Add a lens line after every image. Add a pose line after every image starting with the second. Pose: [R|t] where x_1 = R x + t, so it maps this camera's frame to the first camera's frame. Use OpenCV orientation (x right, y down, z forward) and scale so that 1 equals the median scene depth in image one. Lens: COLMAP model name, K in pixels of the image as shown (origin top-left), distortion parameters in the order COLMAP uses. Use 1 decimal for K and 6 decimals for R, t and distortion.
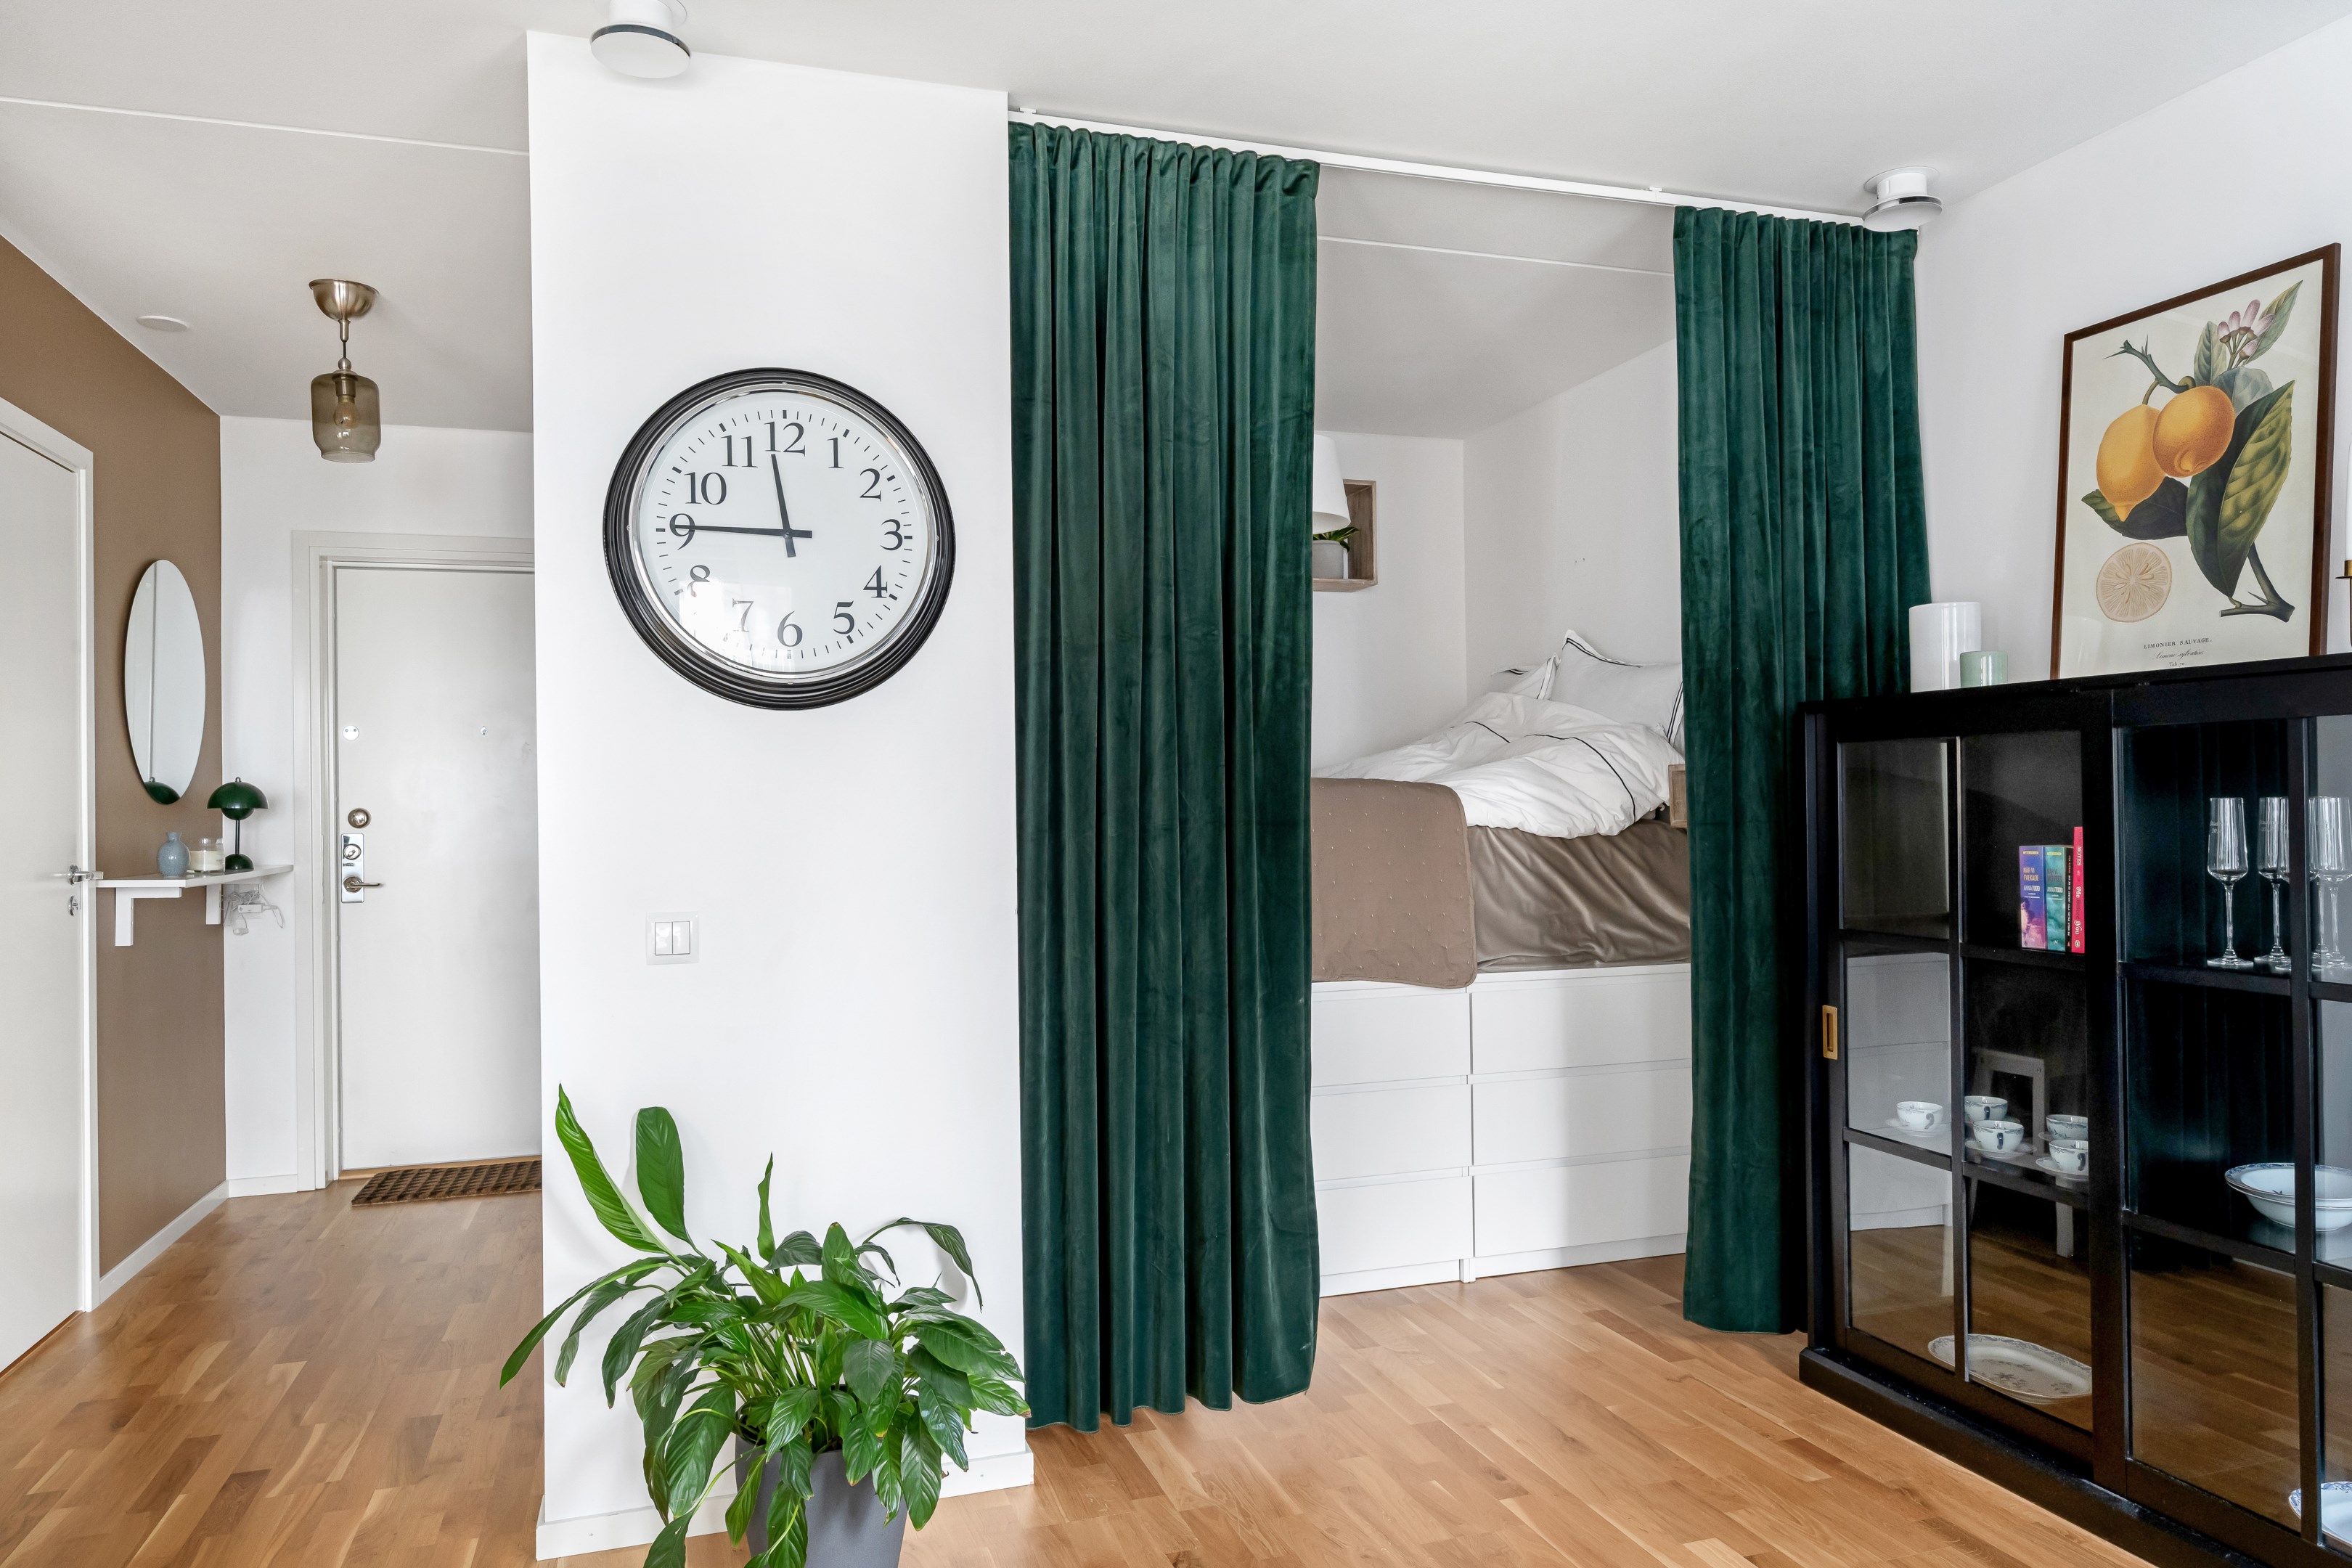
lens RADIAL K [[1510.5, 0, 1176.0], [0, 1510.5, 784.0], [0, 0, 1]] dist [0.001200, 0.000712]
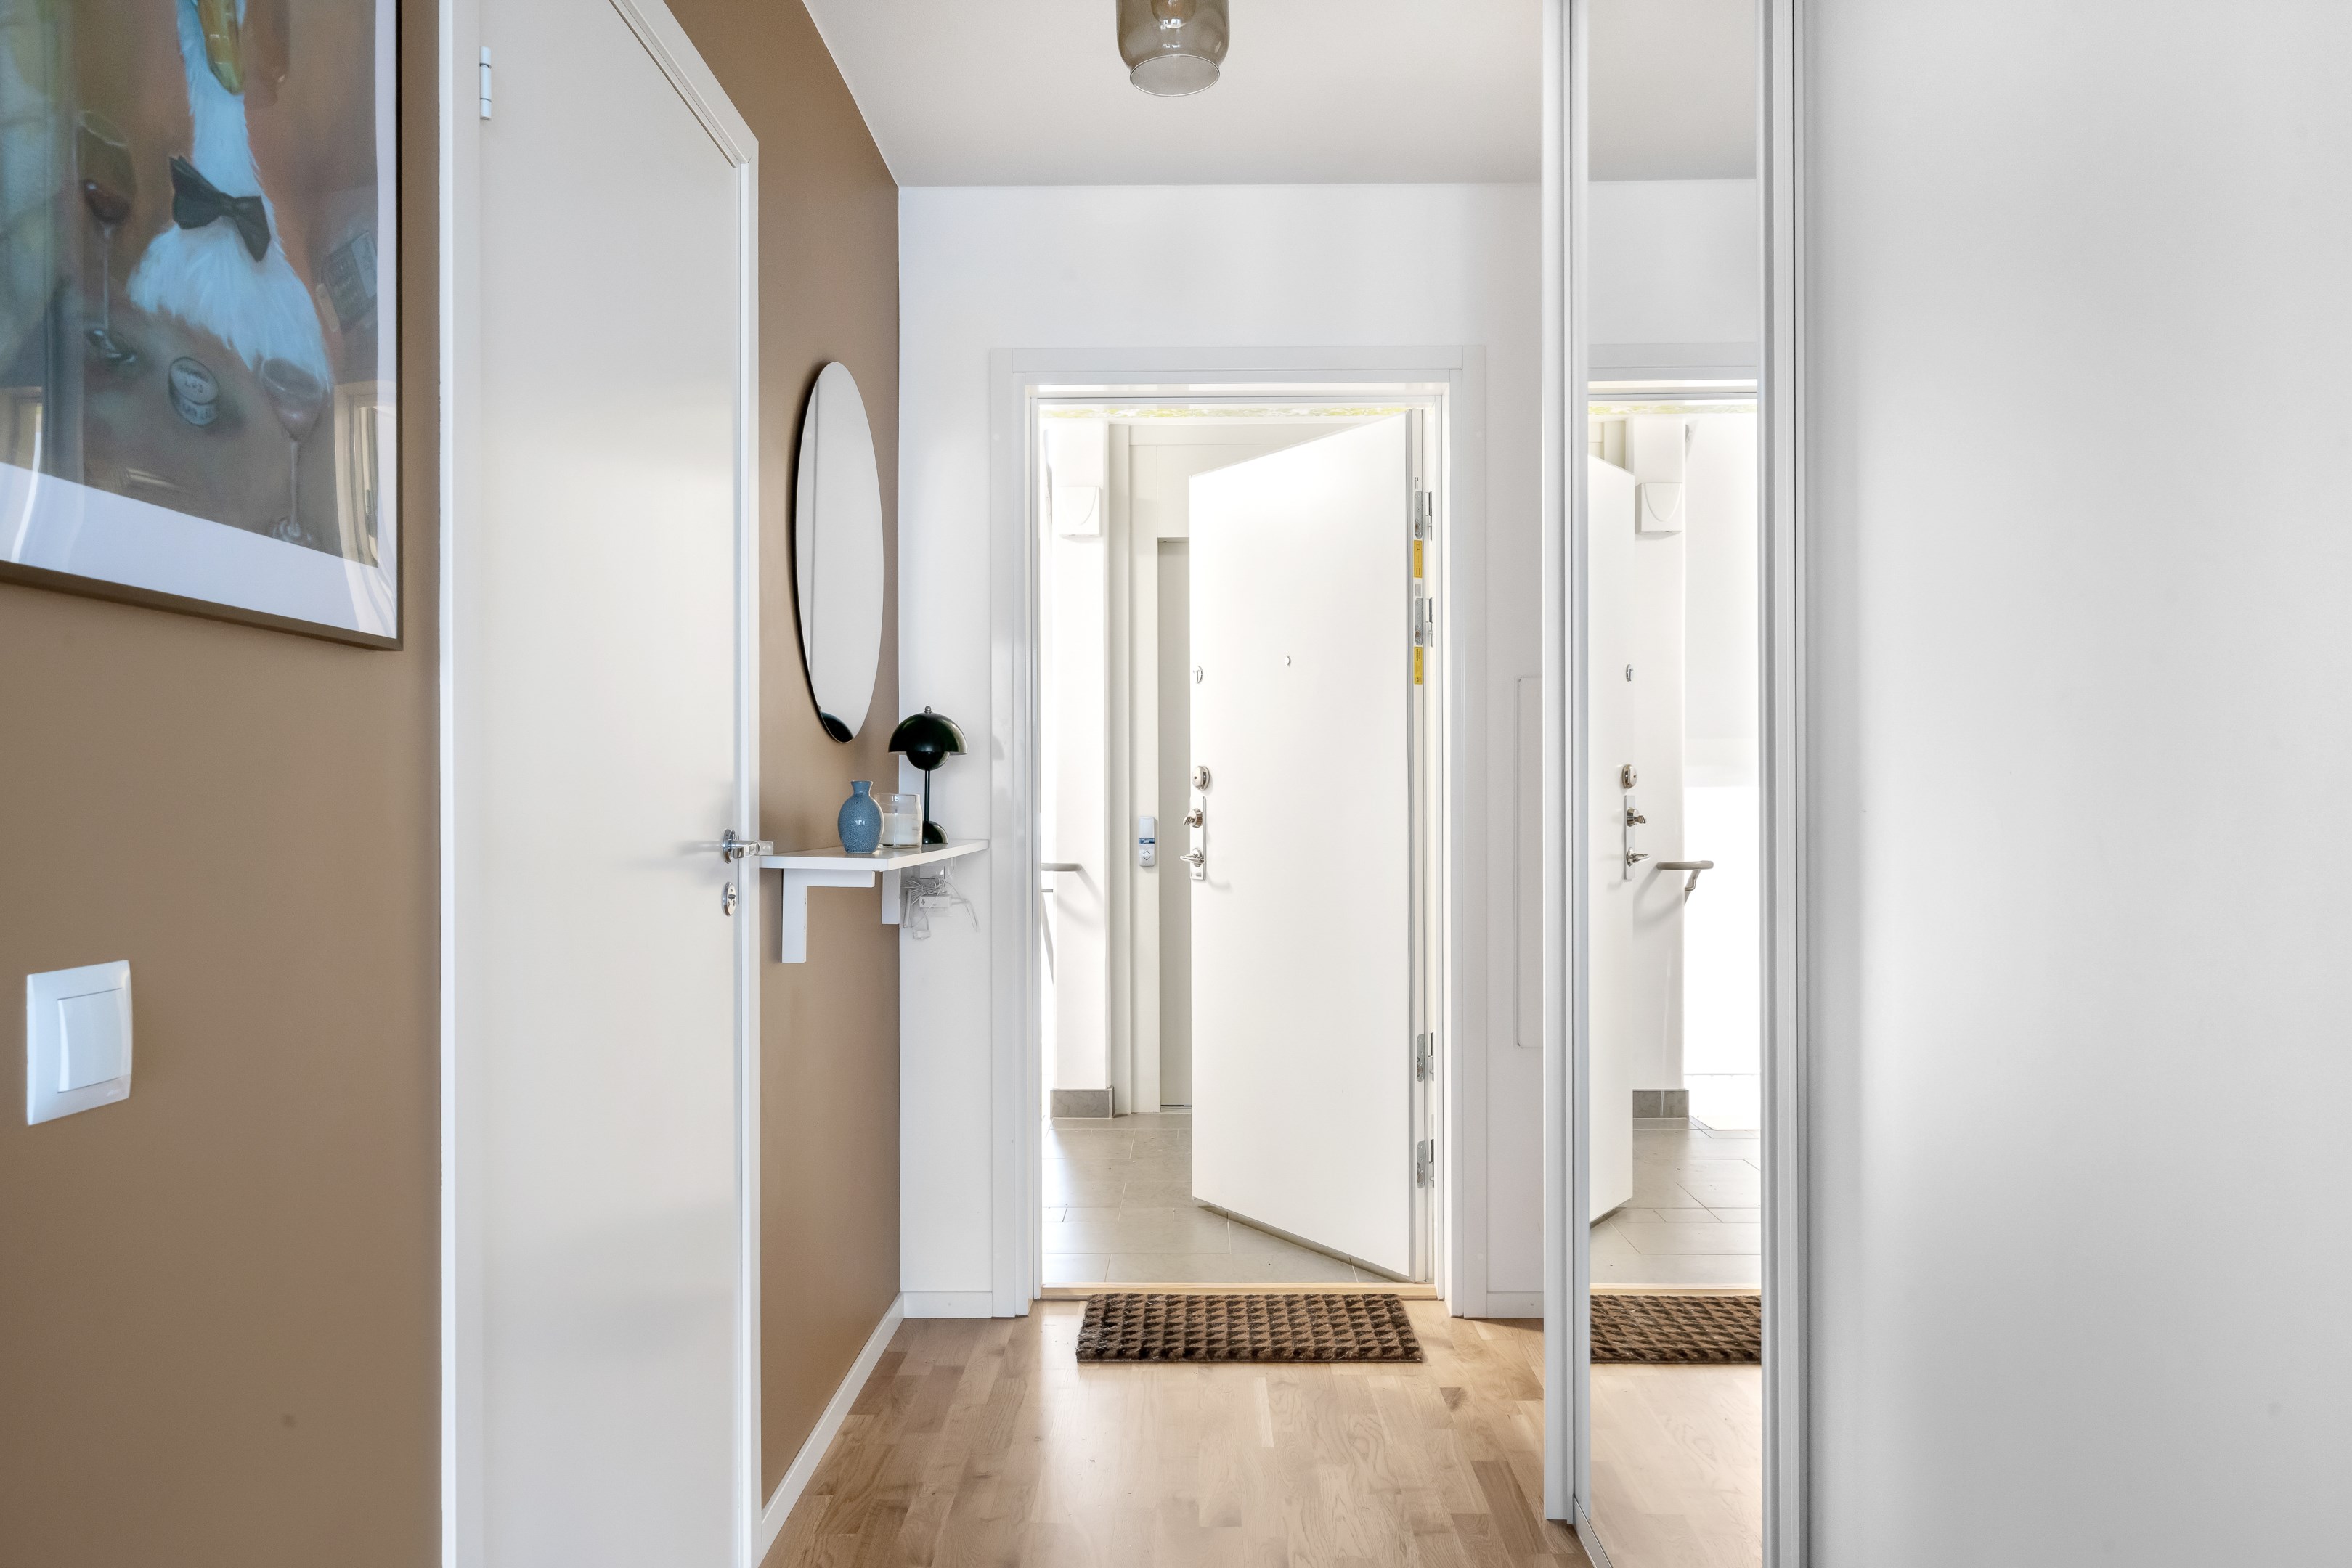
lens RADIAL K [[1569.6, 0, 1176.0], [0, 1569.6, 784.0], [0, 0, 1]] dist [0.004910, 0.000350]
pose [[0.947179, 0.006128, -0.320647, -0.323623], [-0.004125, 0.999967, 0.006928, 0.027163], [0.320680, -0.005239, 0.947173, 0.417428]]
